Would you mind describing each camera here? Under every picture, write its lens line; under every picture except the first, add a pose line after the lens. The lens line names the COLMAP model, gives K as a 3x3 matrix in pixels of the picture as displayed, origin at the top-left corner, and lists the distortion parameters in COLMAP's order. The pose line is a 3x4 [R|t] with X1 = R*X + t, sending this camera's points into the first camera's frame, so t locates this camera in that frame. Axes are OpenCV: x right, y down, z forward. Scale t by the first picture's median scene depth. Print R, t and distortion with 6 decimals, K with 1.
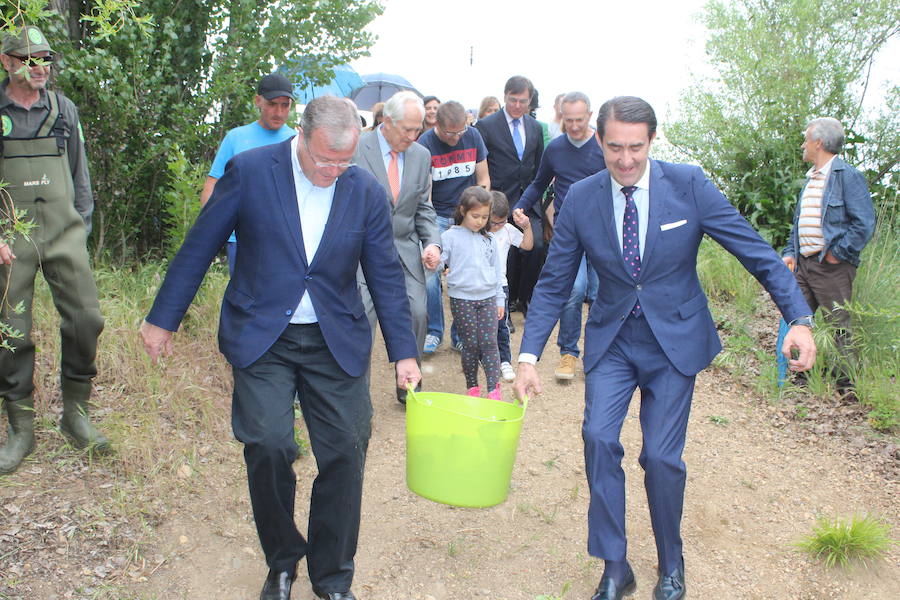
lens RADIAL K [[1050.3, 0, 484.3], [0, 1050.3, 298.8], [0, 0, 1]] dist [0.022592, -0.042089]
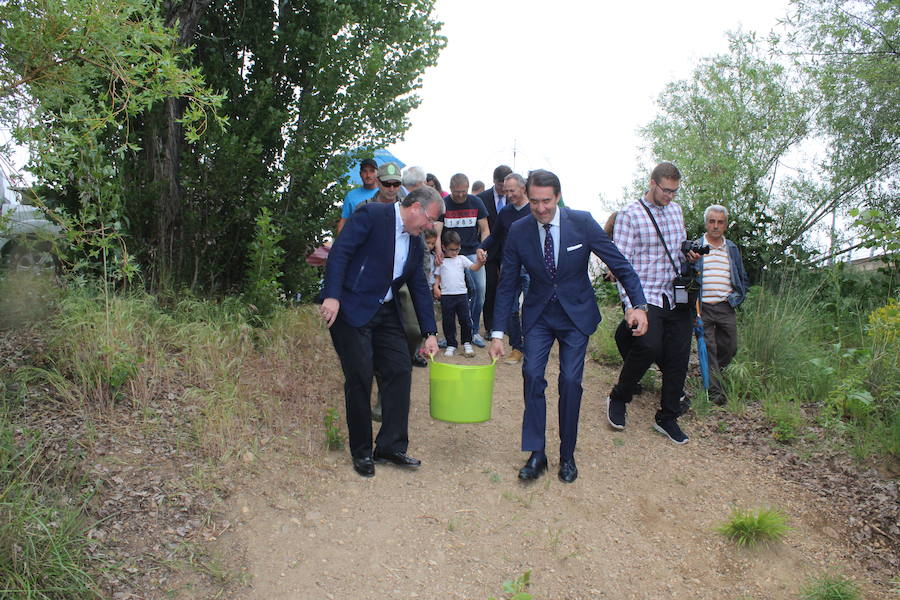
lens RADIAL K [[915.9, 0, 450.0], [0, 915.9, 300.0], [0, 0, 1]] dist [-0.051558, 0.005101]
pose [[0.998058, 0.039089, -0.048491, 0.011556], [-0.041923, 0.997384, -0.058881, 0.028721], [0.046062, 0.060800, 0.997087, -0.134858]]
